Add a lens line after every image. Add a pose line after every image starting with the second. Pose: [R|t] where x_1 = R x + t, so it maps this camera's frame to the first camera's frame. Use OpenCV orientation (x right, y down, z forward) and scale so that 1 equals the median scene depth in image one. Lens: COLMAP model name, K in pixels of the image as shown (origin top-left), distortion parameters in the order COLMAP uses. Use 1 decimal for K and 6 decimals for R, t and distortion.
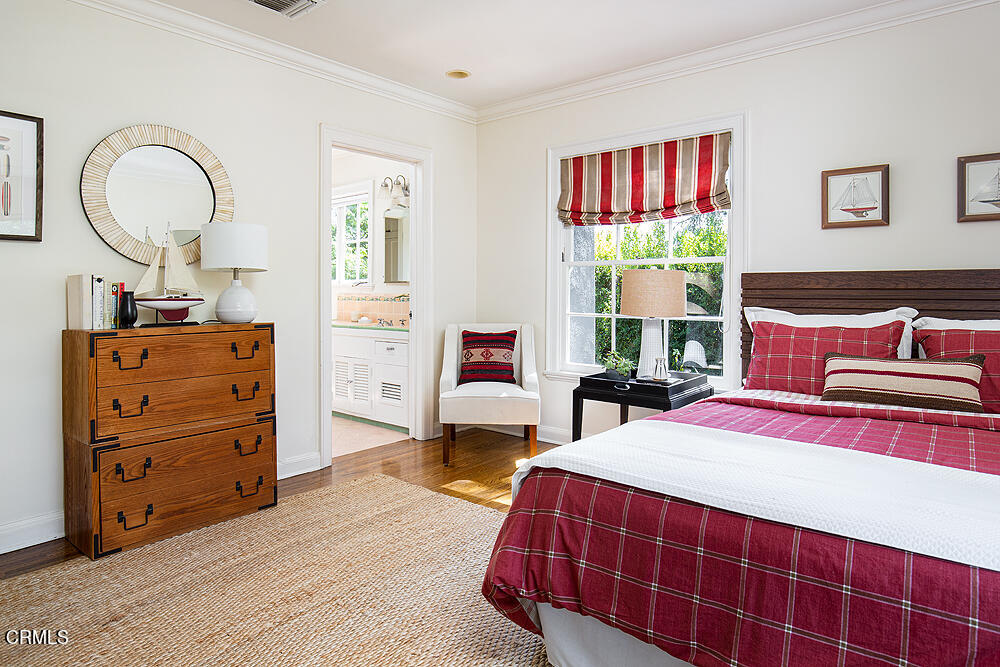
lens RADIAL K [[603.0, 0, 499.7], [0, 603.0, 317.8], [0, 0, 1]] dist [0.003998, 0.000867]
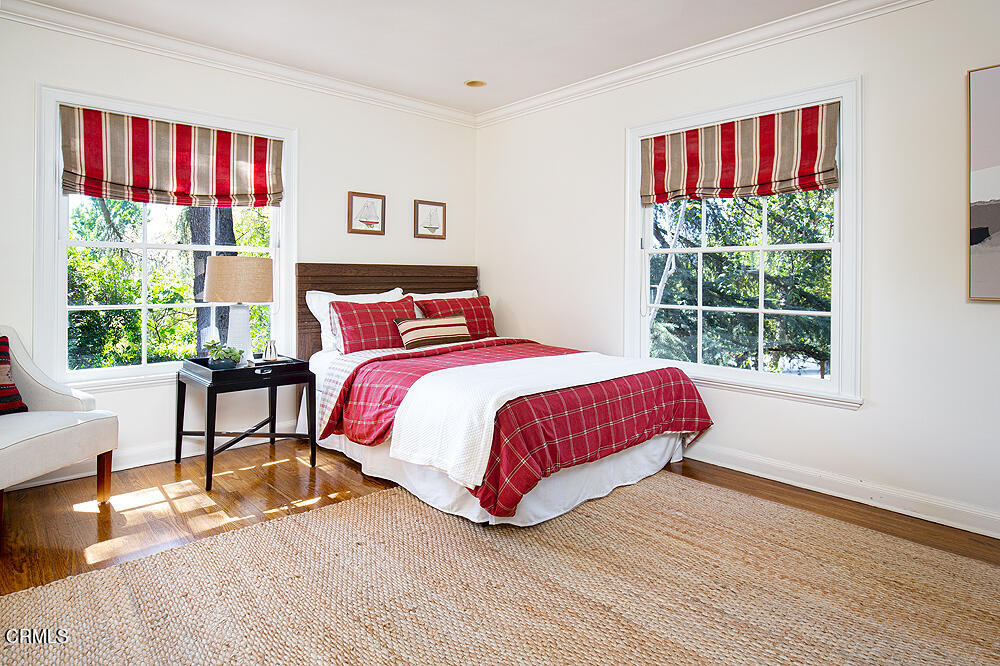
lens RADIAL K [[577.5, 0, 500.0], [0, 577.5, 333.0], [0, 0, 1]] dist [-0.019836, -0.000735]
pose [[0.115656, -0.095672, 0.988671, -0.761159], [0.044482, 0.994851, 0.091067, -0.023426], [-0.992293, 0.033446, 0.119316, 0.506028]]
